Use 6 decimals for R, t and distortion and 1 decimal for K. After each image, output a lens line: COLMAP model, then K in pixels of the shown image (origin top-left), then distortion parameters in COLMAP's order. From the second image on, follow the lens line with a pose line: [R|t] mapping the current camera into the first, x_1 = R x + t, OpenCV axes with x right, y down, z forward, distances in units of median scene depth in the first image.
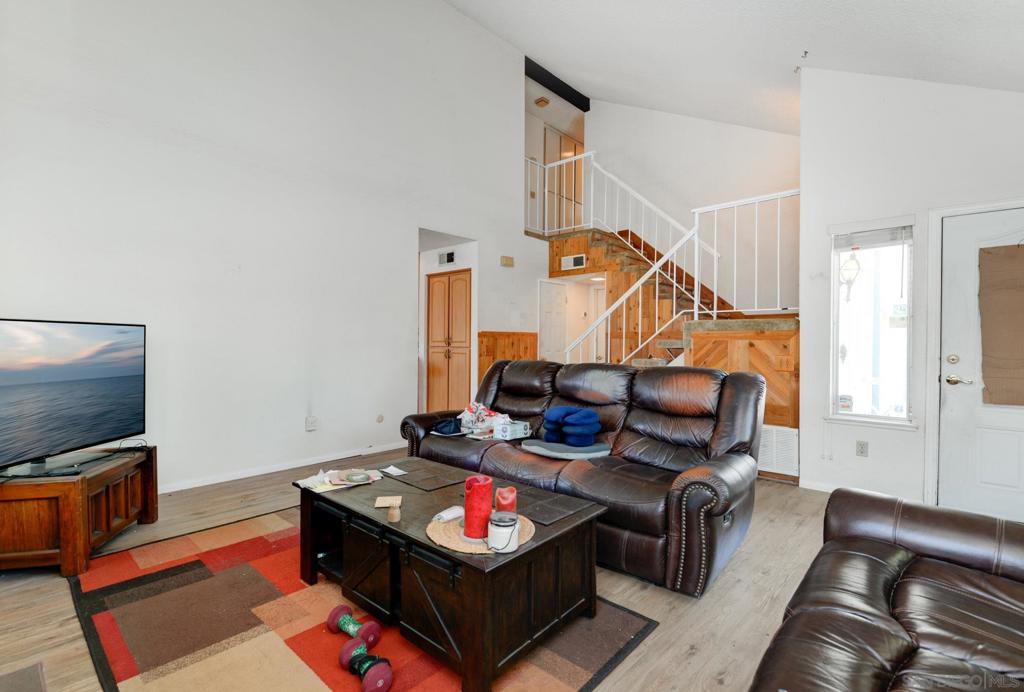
lens RADIAL K [[474.9, 0, 512.0], [0, 474.9, 346.0], [0, 0, 1]] dist [-0.083576, -0.000065]
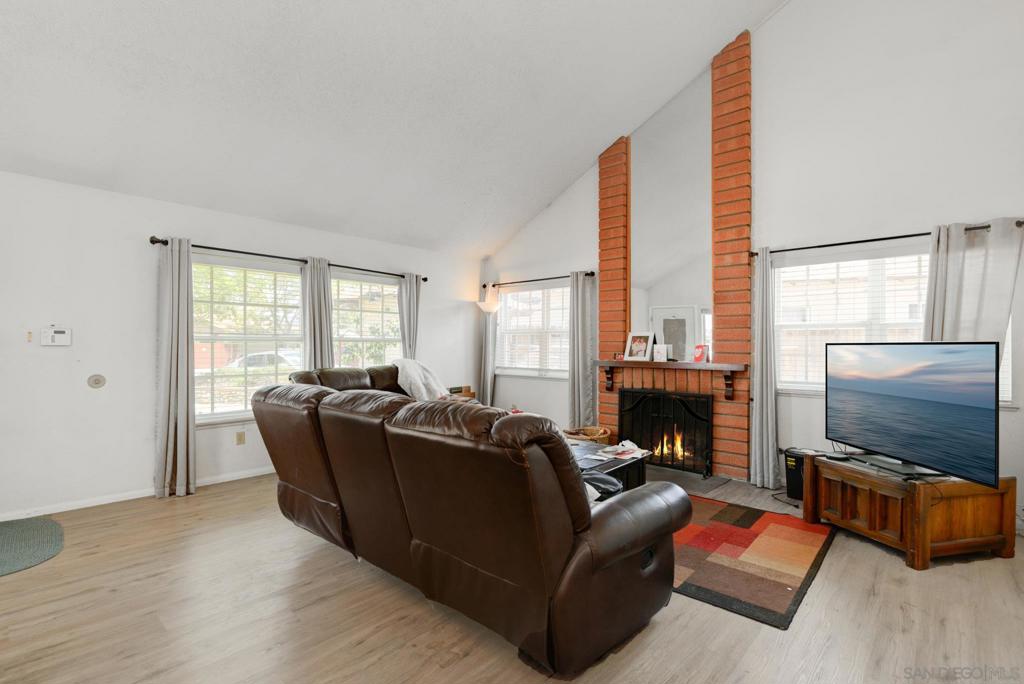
lens RADIAL K [[471.3, 0, 512.0], [0, 471.3, 342.0], [0, 0, 1]] dist [0.000678, 0.000245]
pose [[-0.999956, -0.005791, 0.007418, -0.036486], [-0.005795, 0.999983, -0.000563, -0.054232], [-0.007415, -0.000606, -0.999972, 2.299763]]
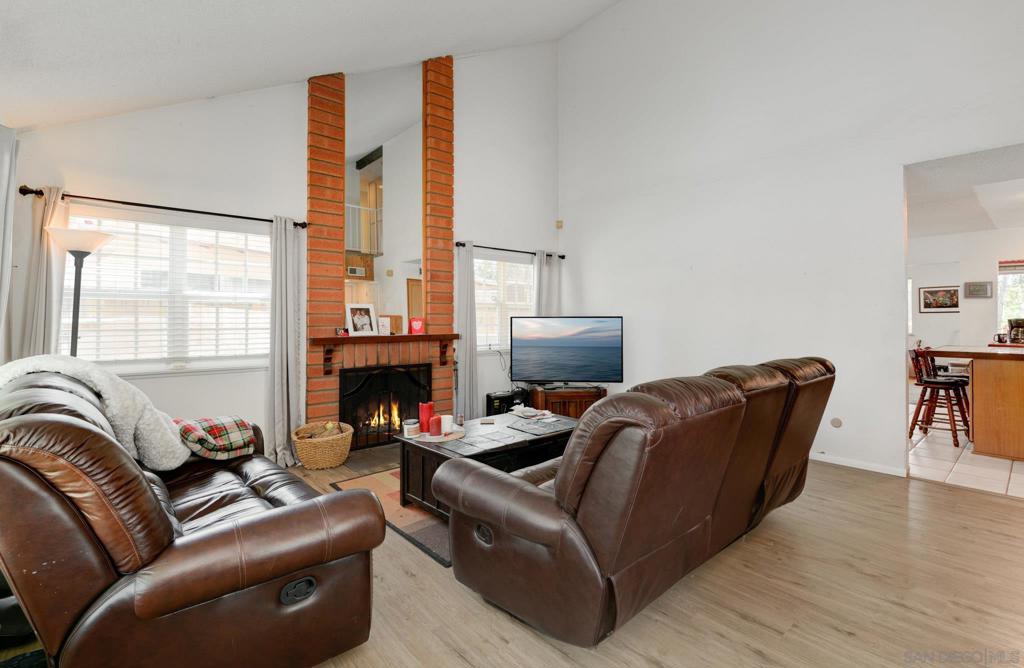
lens RADIAL K [[482.9, 0, 509.2], [0, 482.9, 315.5], [0, 0, 1]] dist [-0.001341, -0.000357]
pose [[-0.099188, -0.003699, -0.995062, 1.250063], [-0.009090, 0.999955, -0.002811, -0.055910], [0.995027, 0.008766, -0.099217, 1.000961]]
